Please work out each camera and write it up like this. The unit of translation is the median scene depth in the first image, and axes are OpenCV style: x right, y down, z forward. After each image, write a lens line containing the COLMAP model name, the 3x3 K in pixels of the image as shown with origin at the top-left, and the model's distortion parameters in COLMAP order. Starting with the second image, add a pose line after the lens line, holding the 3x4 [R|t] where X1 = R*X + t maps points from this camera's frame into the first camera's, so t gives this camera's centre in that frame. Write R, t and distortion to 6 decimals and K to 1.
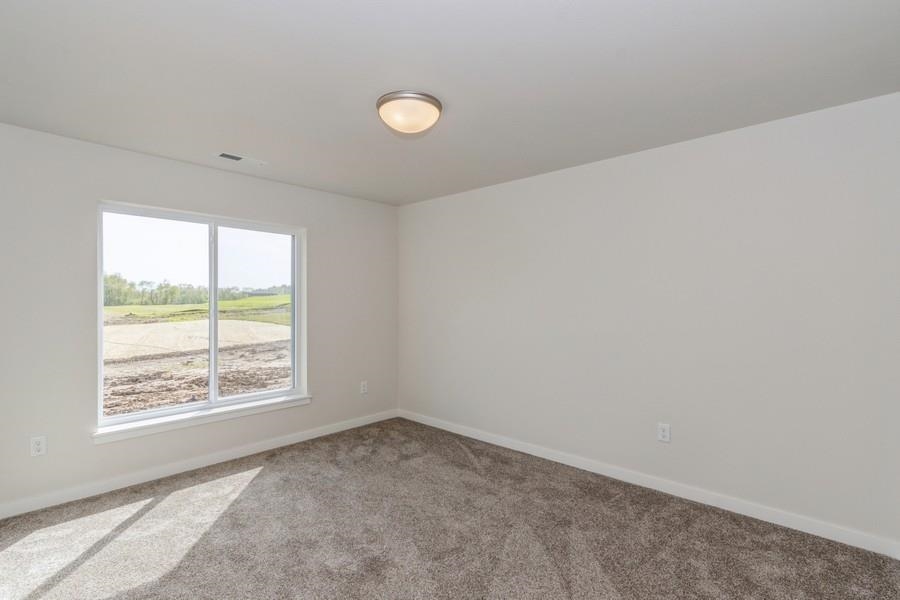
lens RADIAL K [[408.5, 0, 450.0], [0, 408.5, 300.0], [0, 0, 1]] dist [0.001224, -0.000323]
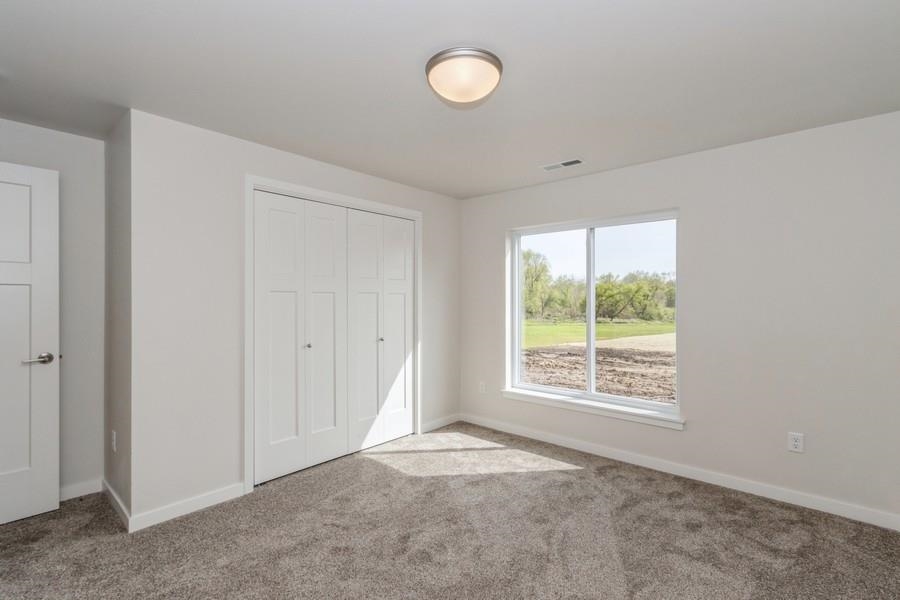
lens RADIAL K [[408.5, 0, 450.0], [0, 408.5, 300.0], [0, 0, 1]] dist [0.001224, -0.000323]
pose [[0.049691, -0.001595, -0.998763, 0.543222], [0.000405, 0.999999, -0.001577, 0.006689], [0.998765, -0.000327, 0.049691, 0.678718]]
